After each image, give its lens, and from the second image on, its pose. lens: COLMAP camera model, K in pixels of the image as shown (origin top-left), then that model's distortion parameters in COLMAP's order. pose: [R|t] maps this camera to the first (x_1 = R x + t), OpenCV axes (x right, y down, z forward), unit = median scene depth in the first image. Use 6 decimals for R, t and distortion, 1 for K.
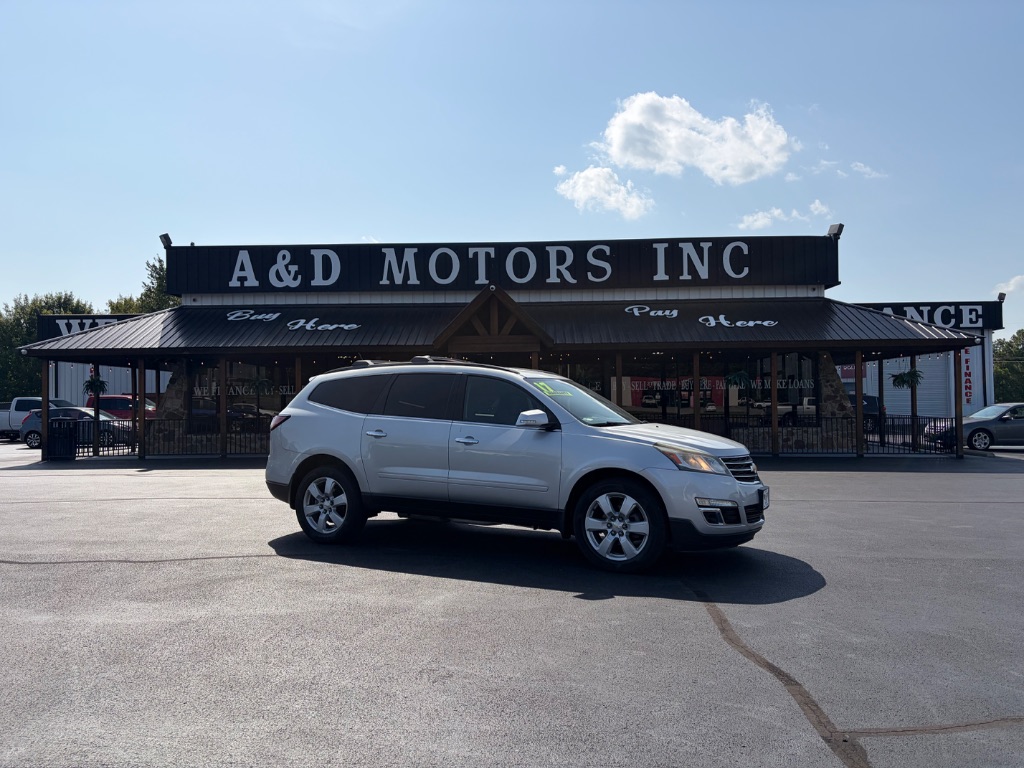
lens RADIAL K [[753.9, 0, 516.0], [0, 753.9, 387.4], [0, 0, 1]] dist [0.109860, -0.176952]
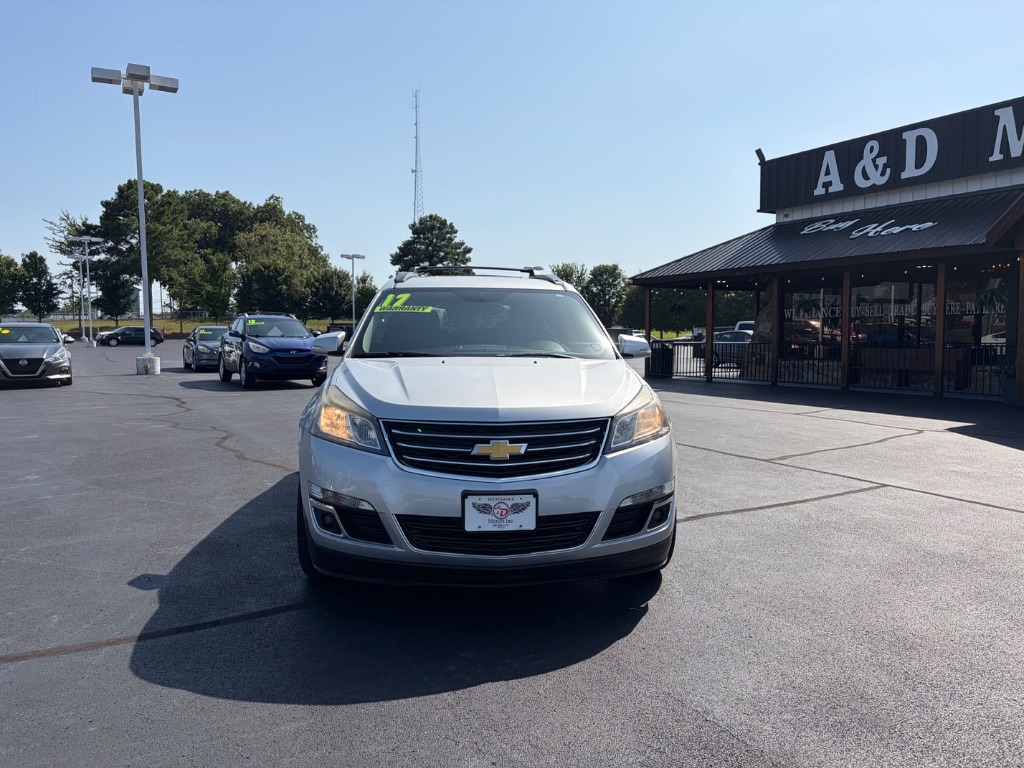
lens RADIAL K [[767.2, 0, 516.3], [0, 767.2, 385.1], [0, 0, 1]] dist [0.045241, -0.051911]
pose [[0.530597, 0.065113, -0.845120, 0.219470], [0.014837, 0.996179, 0.086067, 0.005756], [0.847495, -0.058206, 0.527603, 0.218314]]
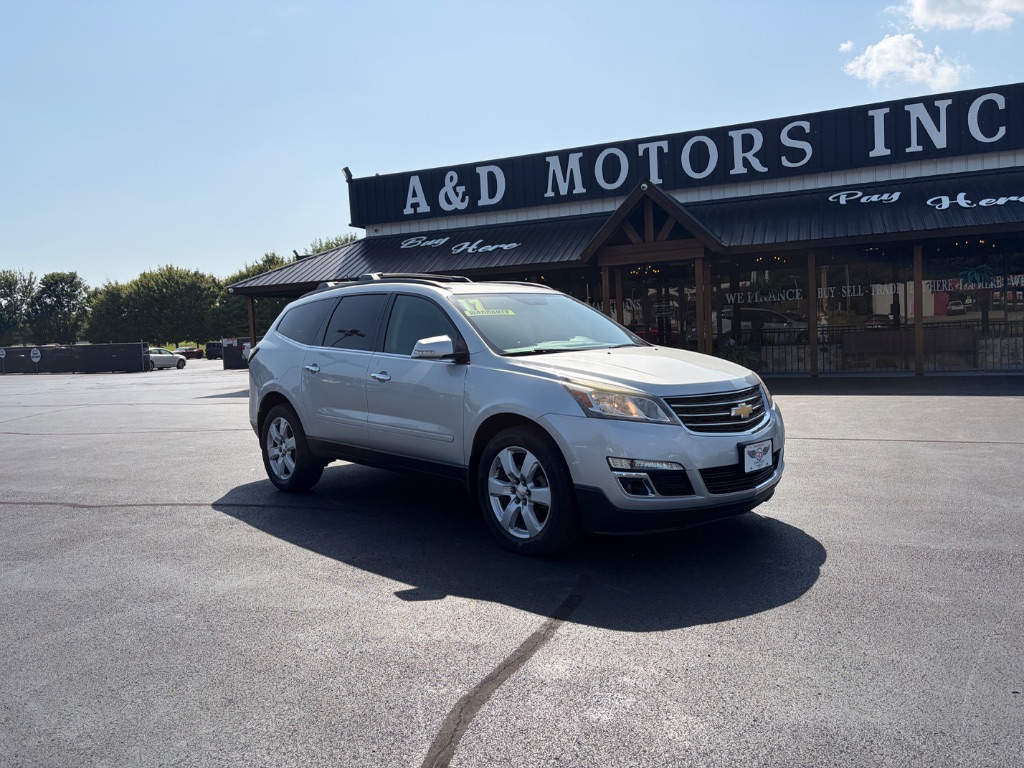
lens RADIAL K [[759.2, 0, 512.6], [0, 759.2, 382.6], [0, 0, 1]] dist [0.061001, -0.065265]
pose [[0.938845, -0.012701, -0.344105, 0.103328], [0.047192, 0.994636, 0.092046, 0.002782], [0.341090, -0.102656, 0.934409, 0.087355]]
